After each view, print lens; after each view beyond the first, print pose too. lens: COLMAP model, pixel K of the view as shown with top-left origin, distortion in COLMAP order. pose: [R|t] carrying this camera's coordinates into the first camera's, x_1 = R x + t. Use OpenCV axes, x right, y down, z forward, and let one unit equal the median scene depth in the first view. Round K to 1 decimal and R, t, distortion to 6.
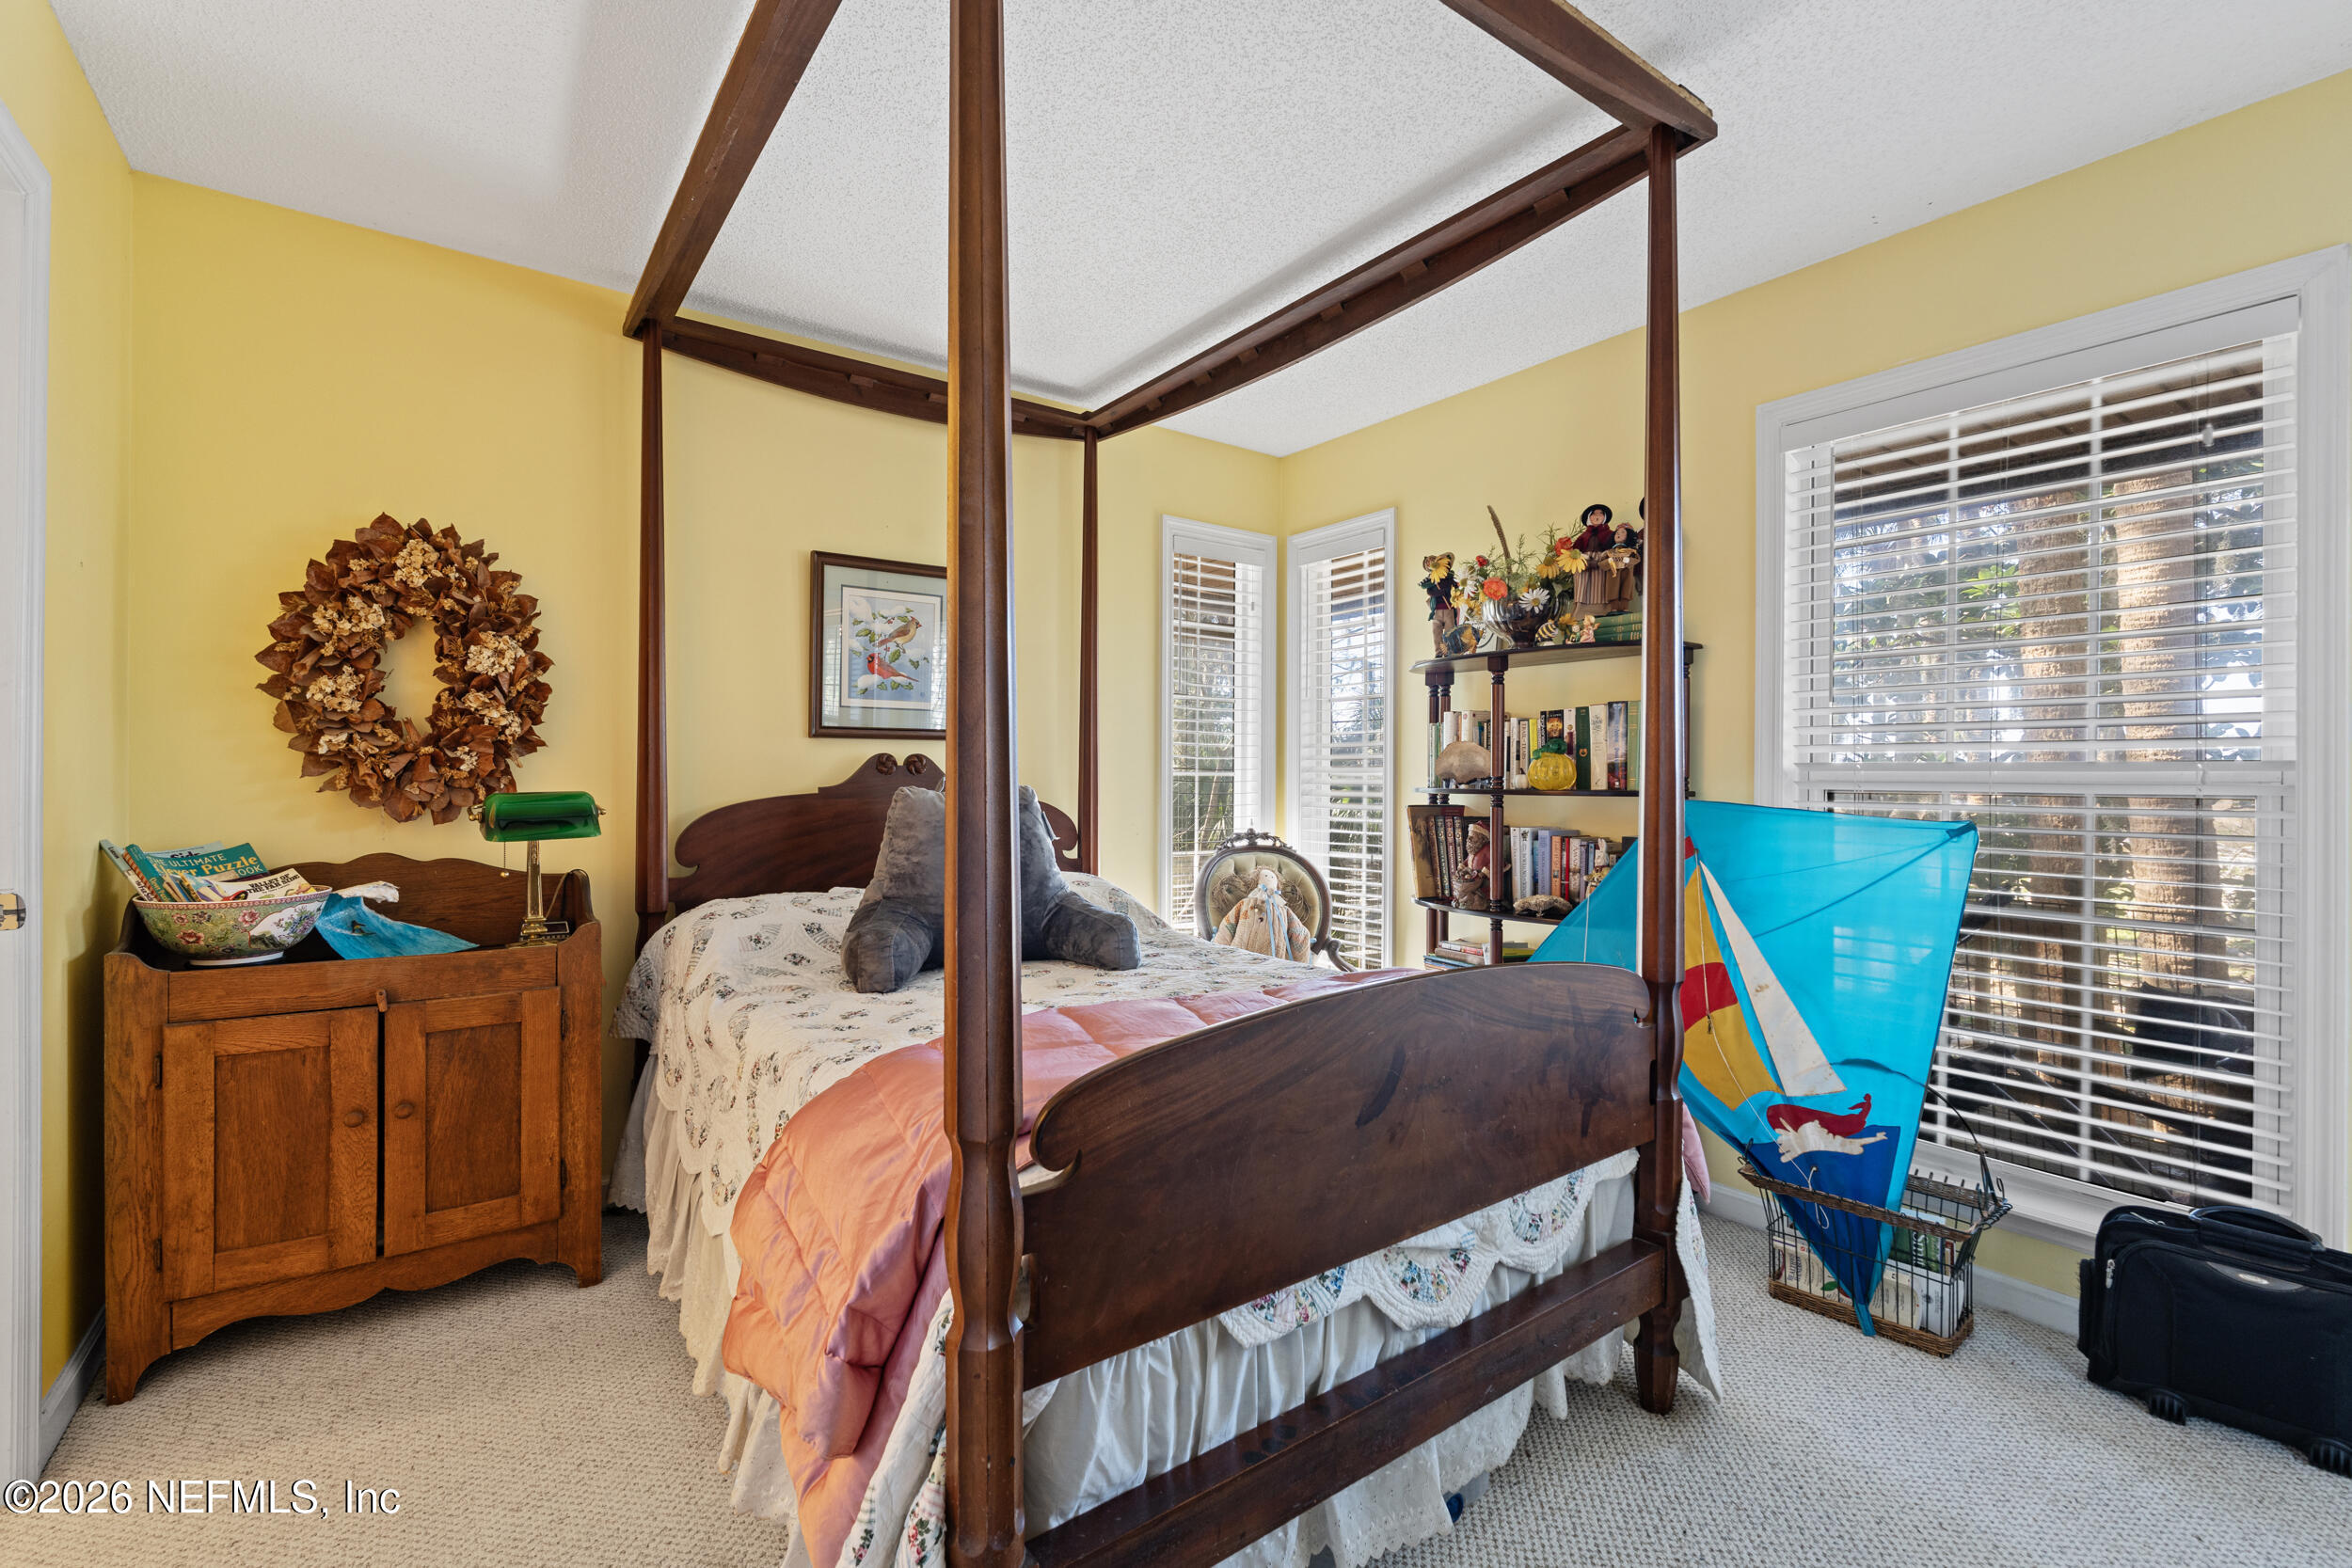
lens RADIAL K [[1033.0, 0, 1174.9], [0, 1033.0, 773.3], [0, 0, 1]] dist [-0.005394, -0.000007]
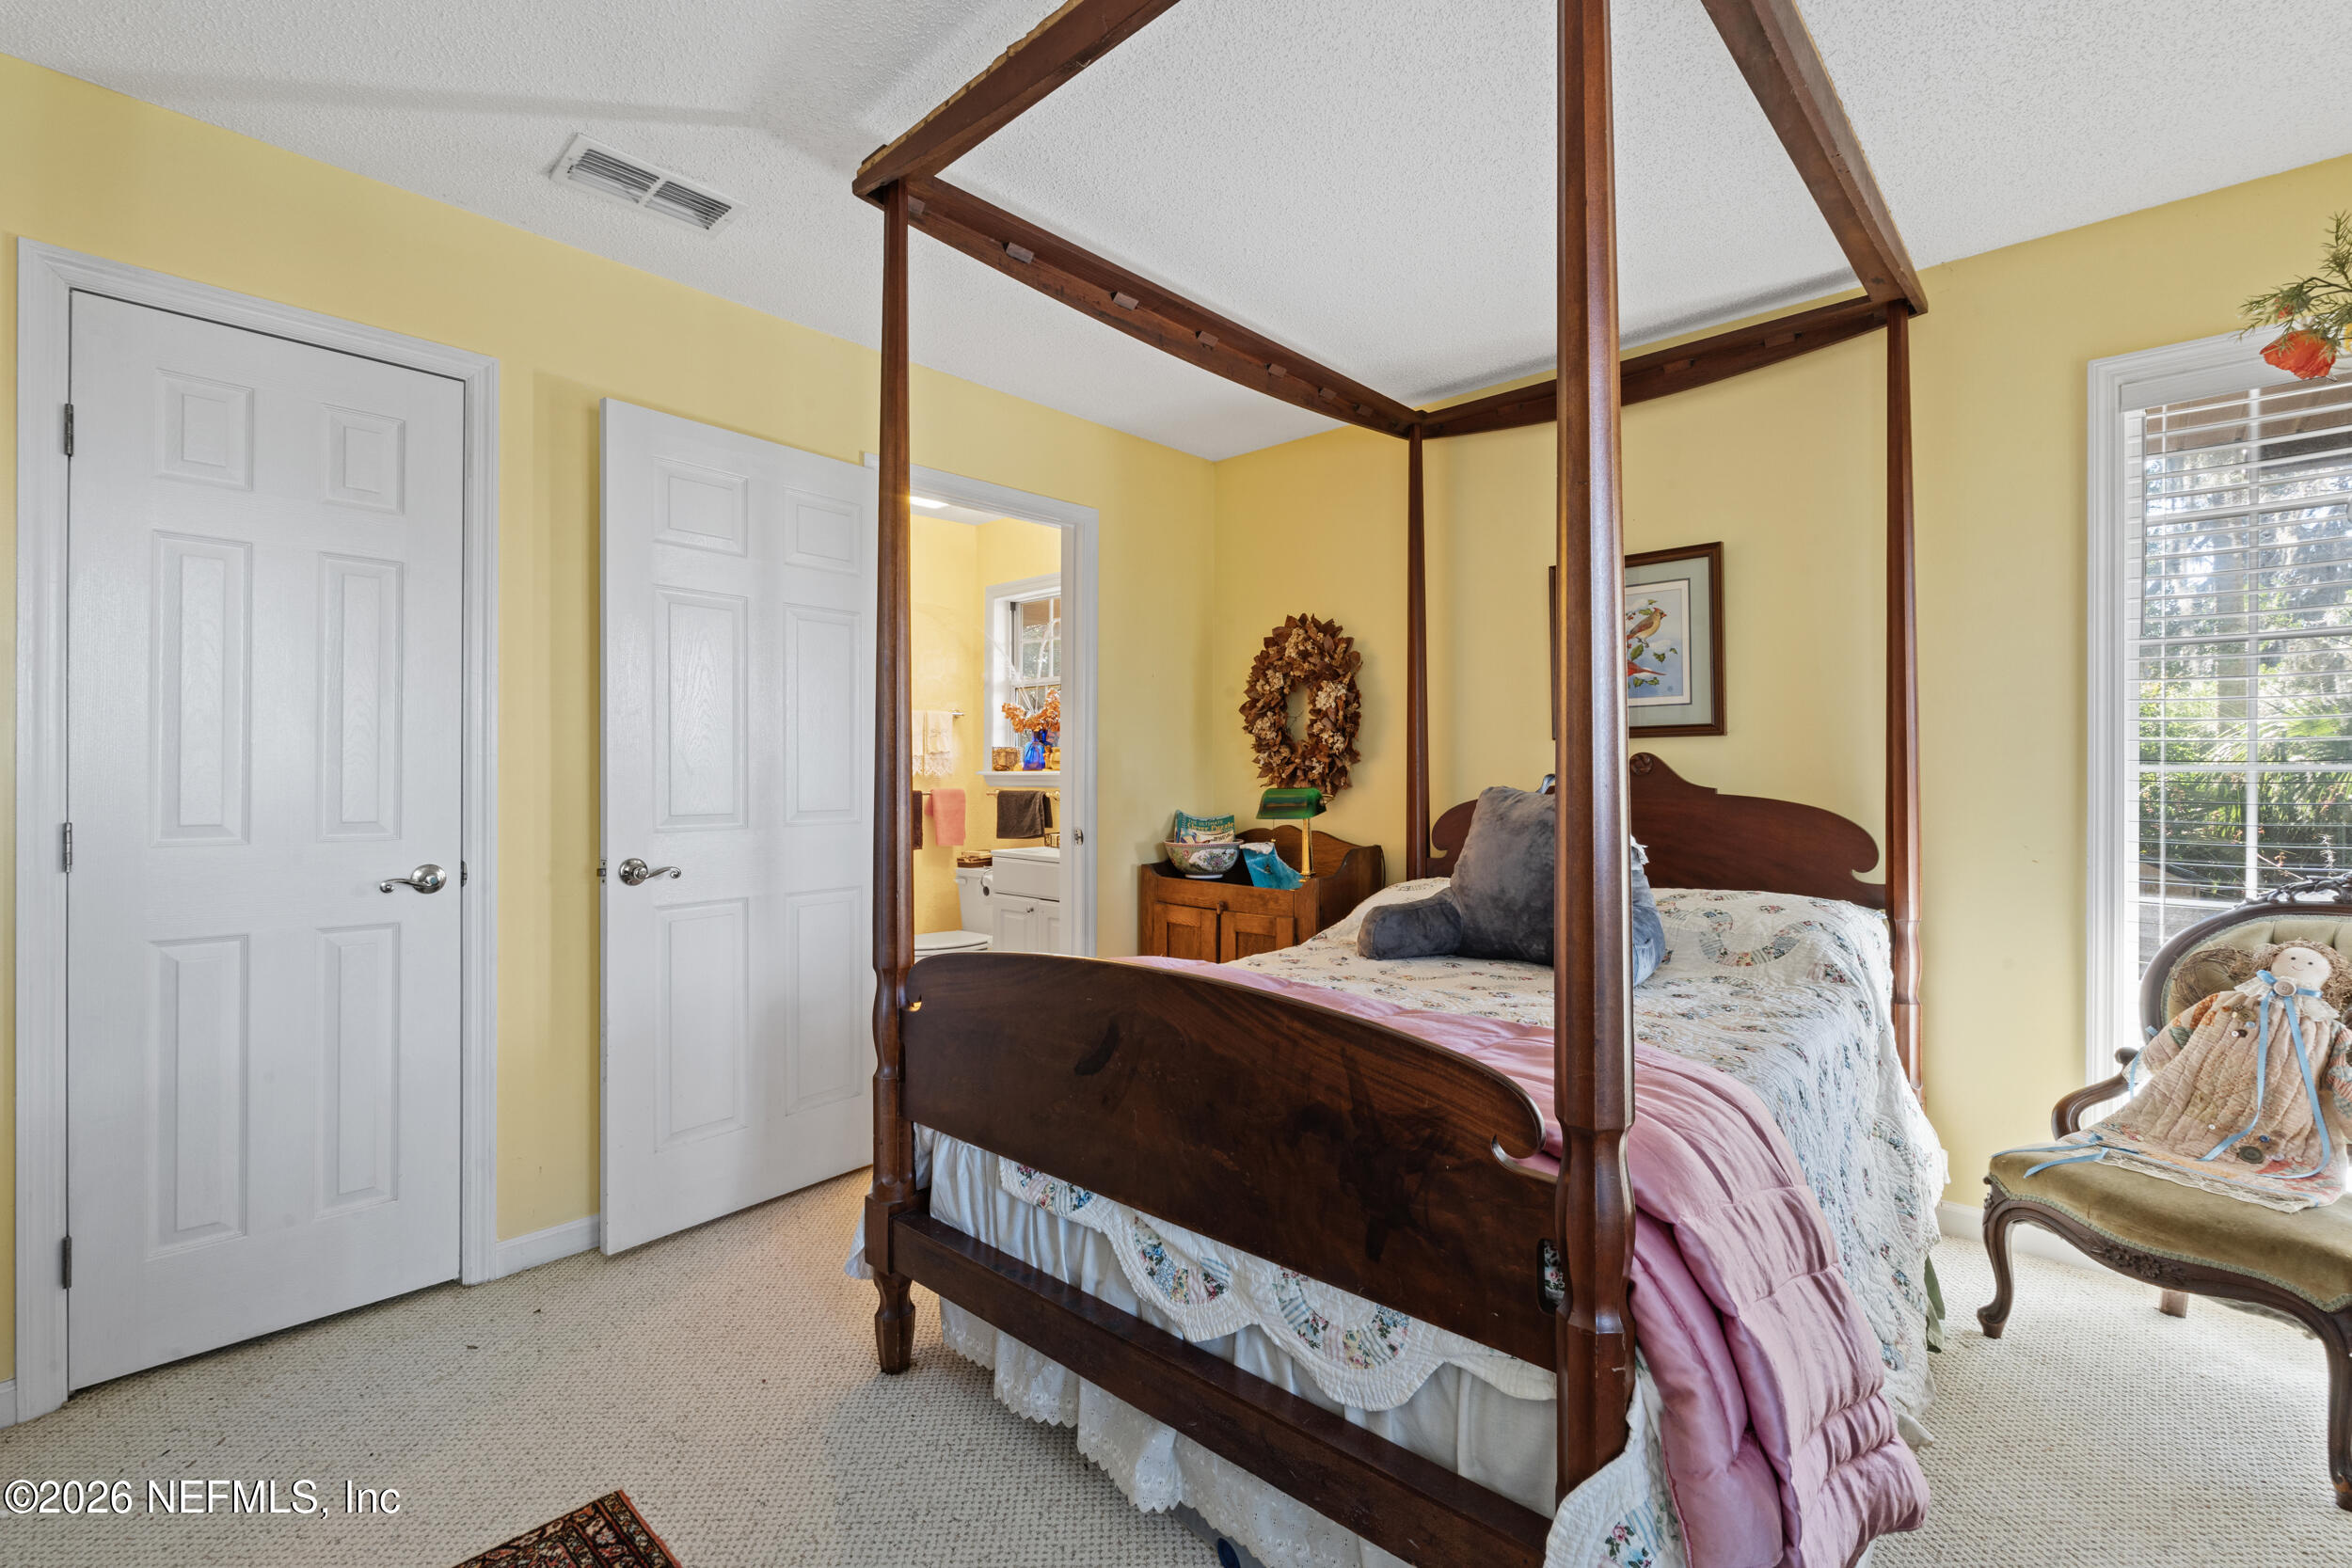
lens RADIAL K [[1033.0, 0, 1174.9], [0, 1033.0, 773.3], [0, 0, 1]] dist [-0.005394, -0.000007]
pose [[0.186674, -0.005621, -0.982406, 0.815822], [0.006316, 0.999970, -0.004521, 0.002722], [0.982402, -0.005361, 0.186703, 0.534515]]
